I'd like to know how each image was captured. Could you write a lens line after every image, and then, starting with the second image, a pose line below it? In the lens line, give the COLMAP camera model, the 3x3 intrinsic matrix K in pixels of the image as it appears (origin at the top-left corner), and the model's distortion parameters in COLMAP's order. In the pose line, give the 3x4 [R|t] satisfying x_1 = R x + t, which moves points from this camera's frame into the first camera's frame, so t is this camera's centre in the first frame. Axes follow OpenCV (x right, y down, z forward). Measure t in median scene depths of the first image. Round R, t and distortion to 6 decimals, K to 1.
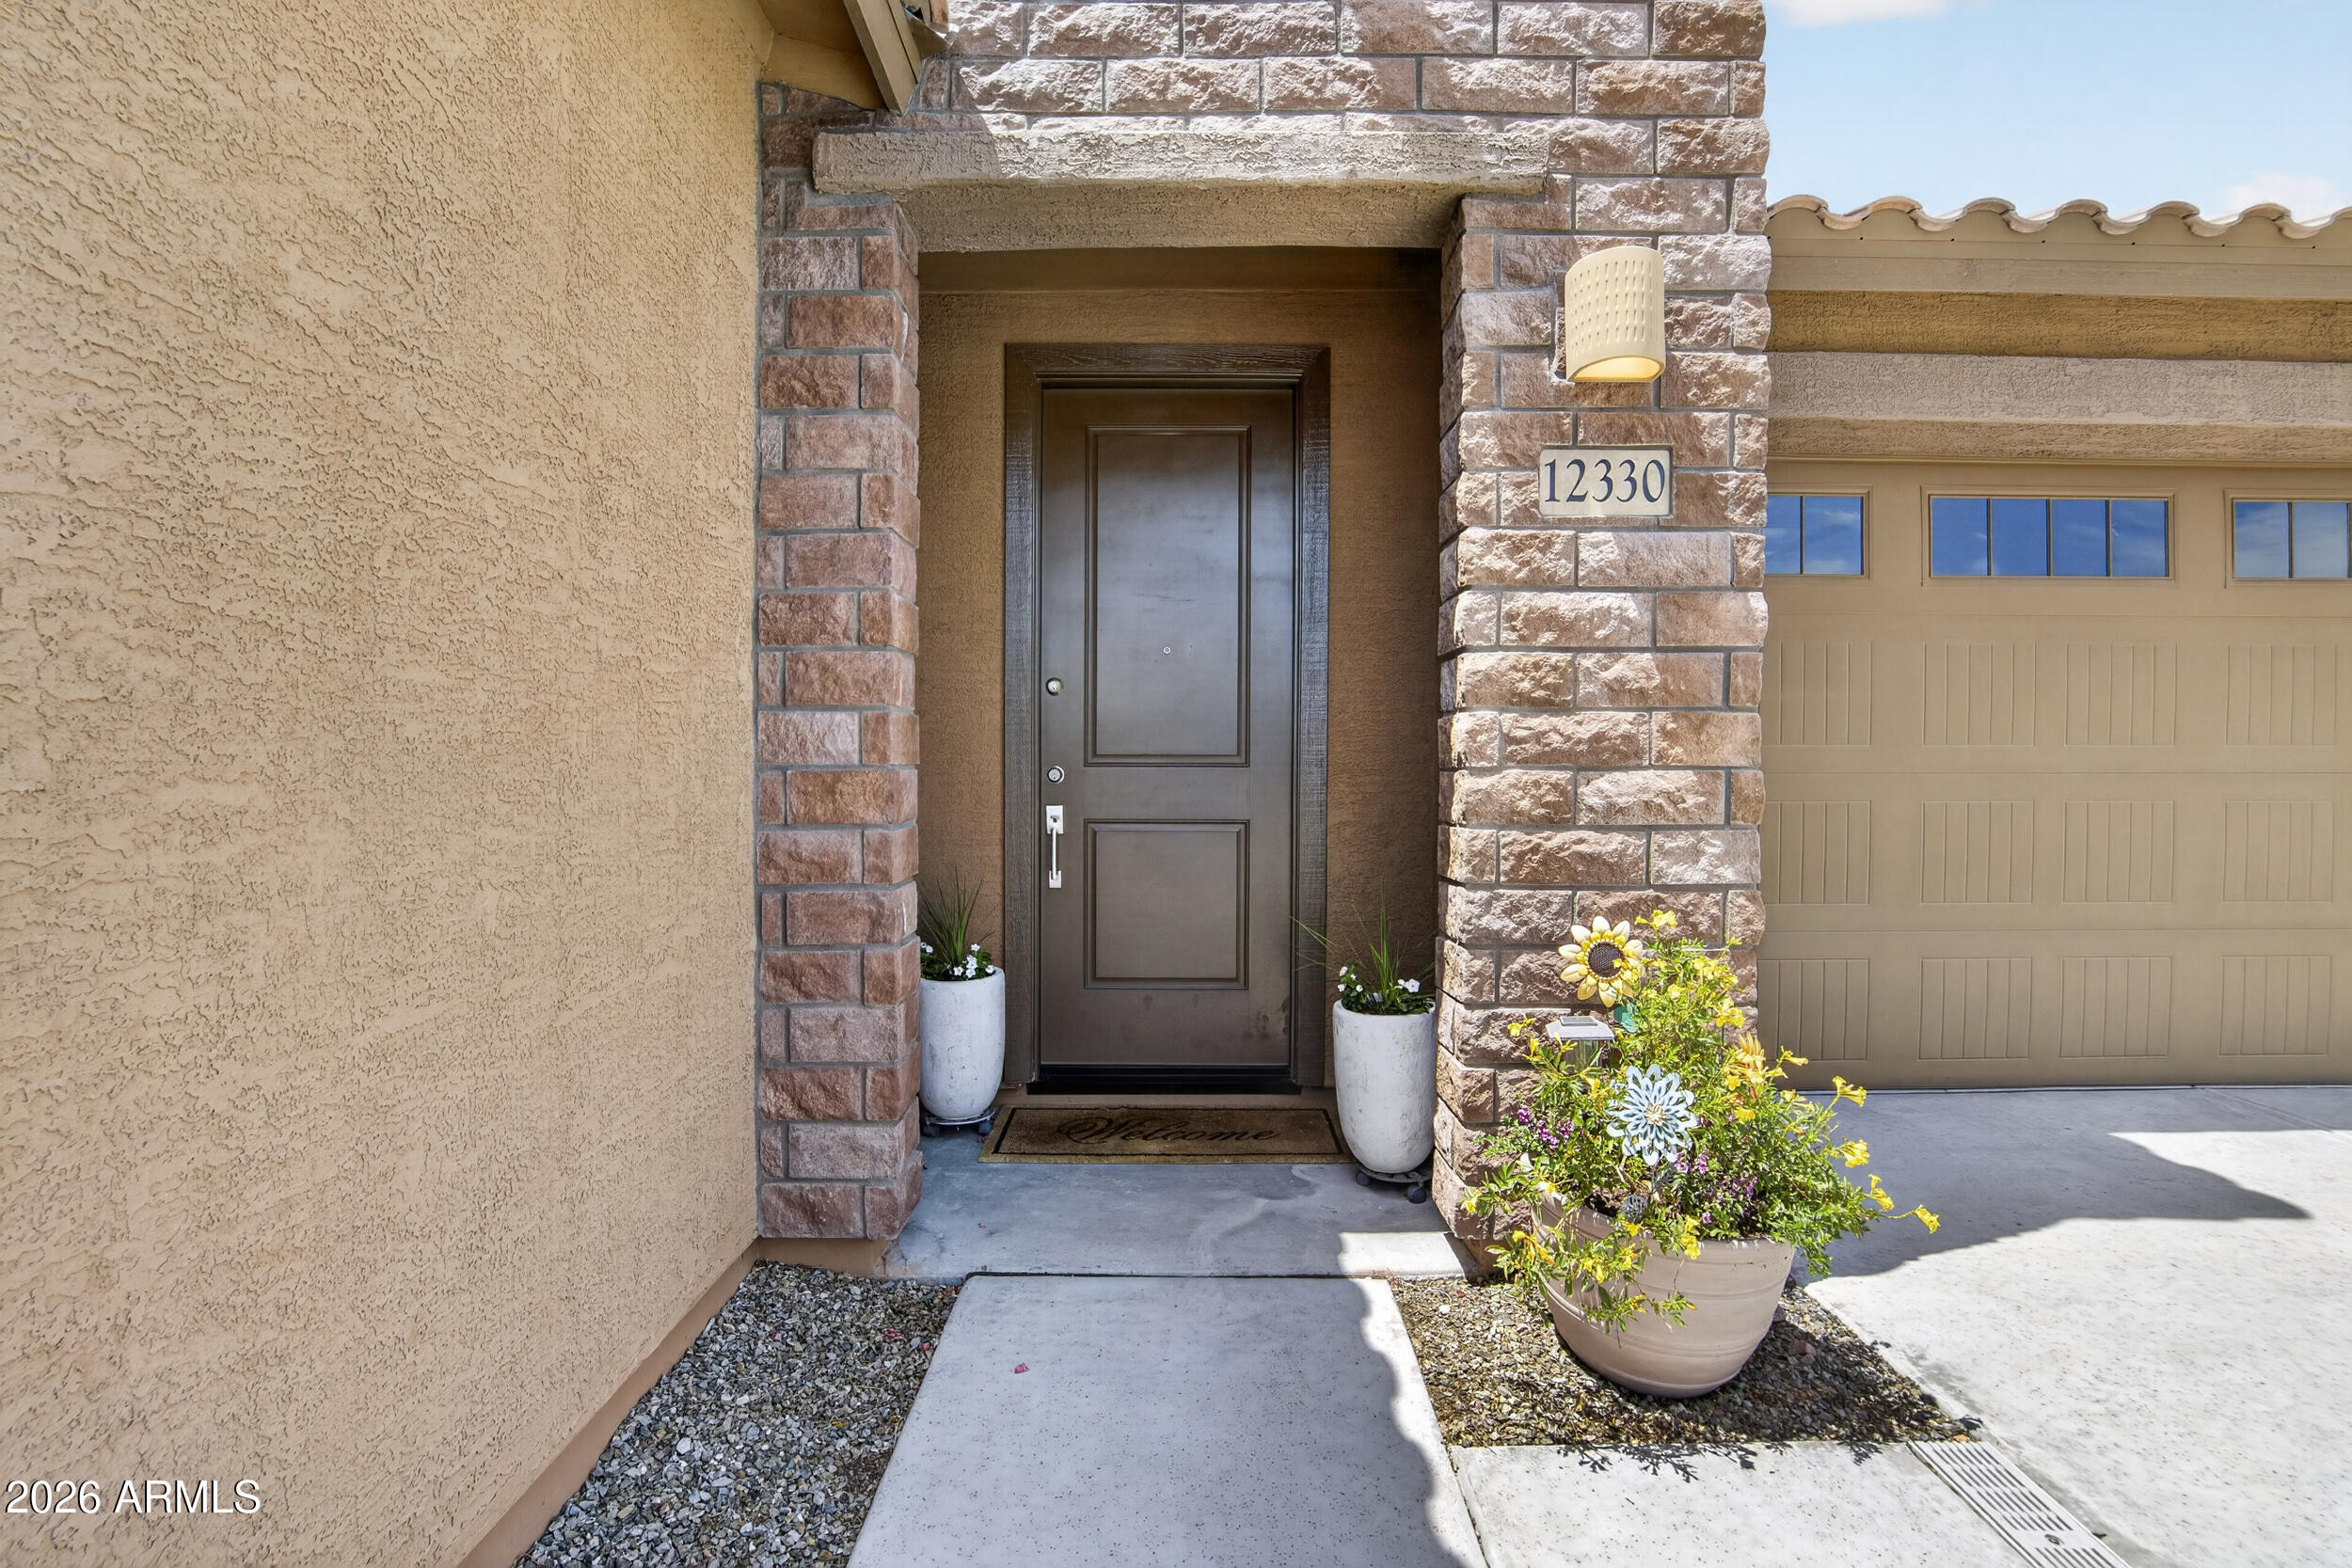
lens RADIAL K [[1116.0, 0, 1243.4], [0, 1116.0, 793.3], [0, 0, 1]] dist [-0.019586, 0.000113]
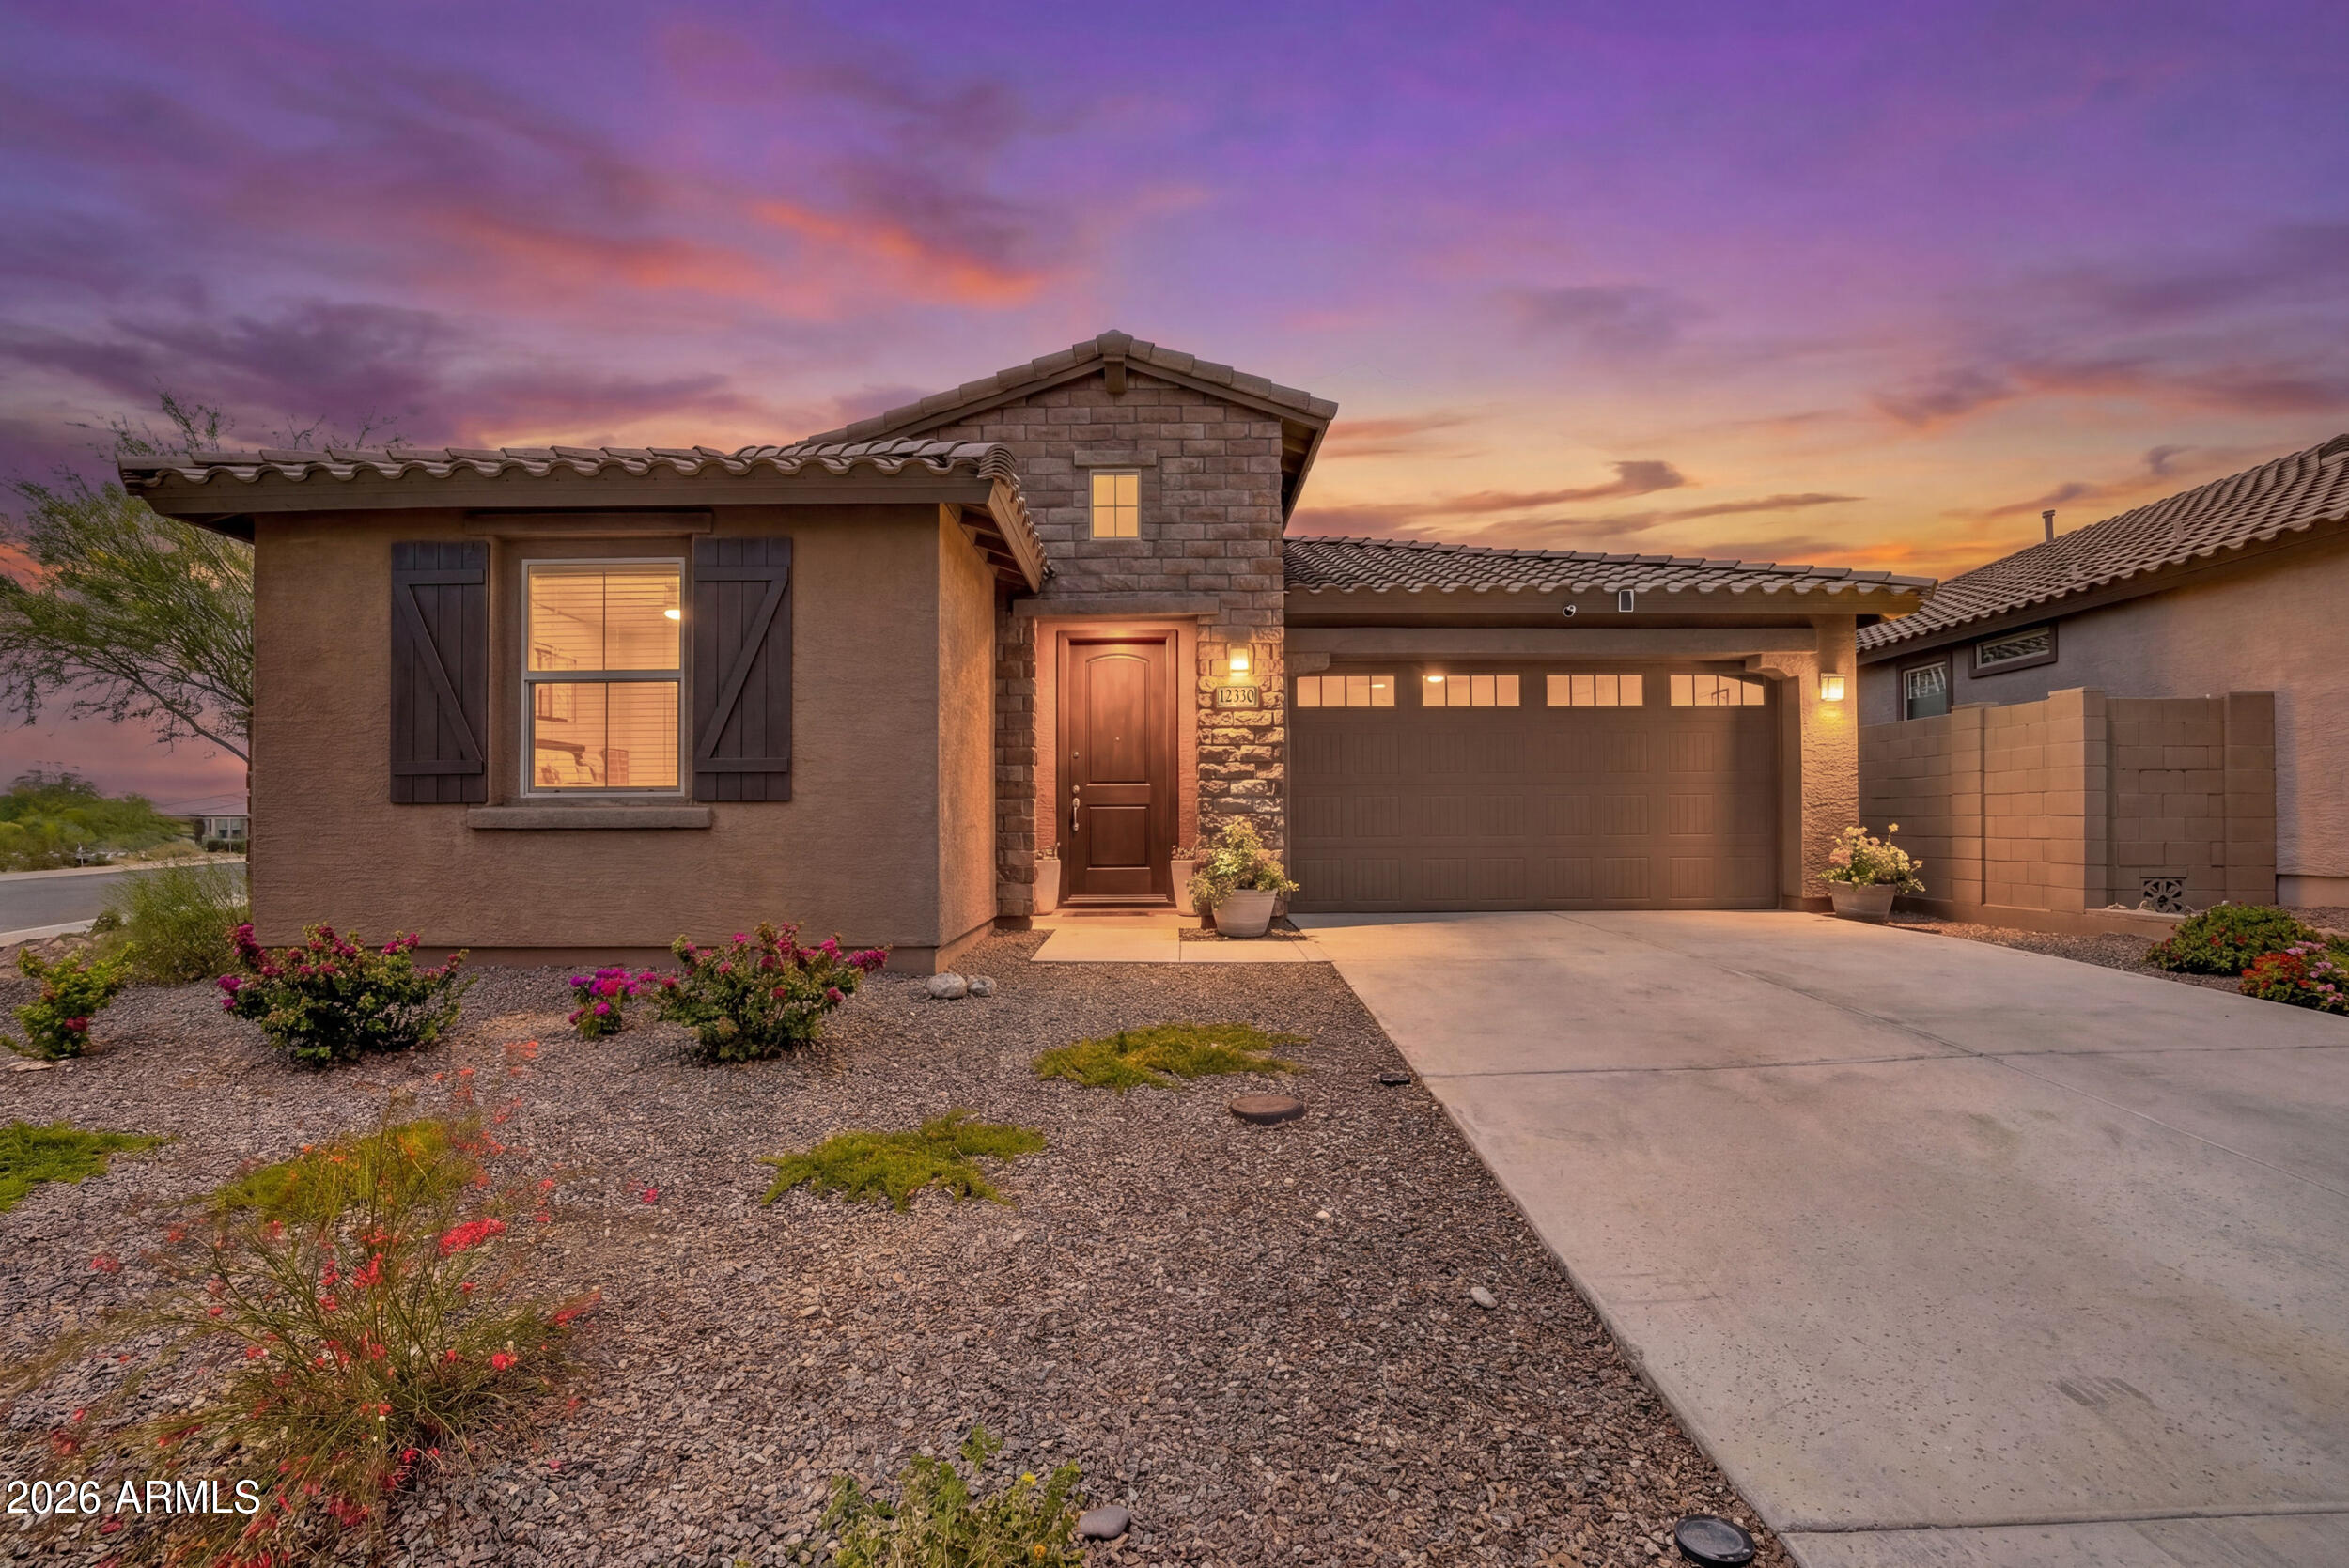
lens RADIAL K [[1125.9, 0, 1186.9], [0, 1125.9, 817.5], [0, 0, 1]] dist [-0.016061, -0.000079]
pose [[0.999275, -0.007067, -0.037414, 0.293261], [0.006560, 0.999886, -0.013636, 0.145031], [0.037506, 0.013381, 0.999207, -2.520750]]
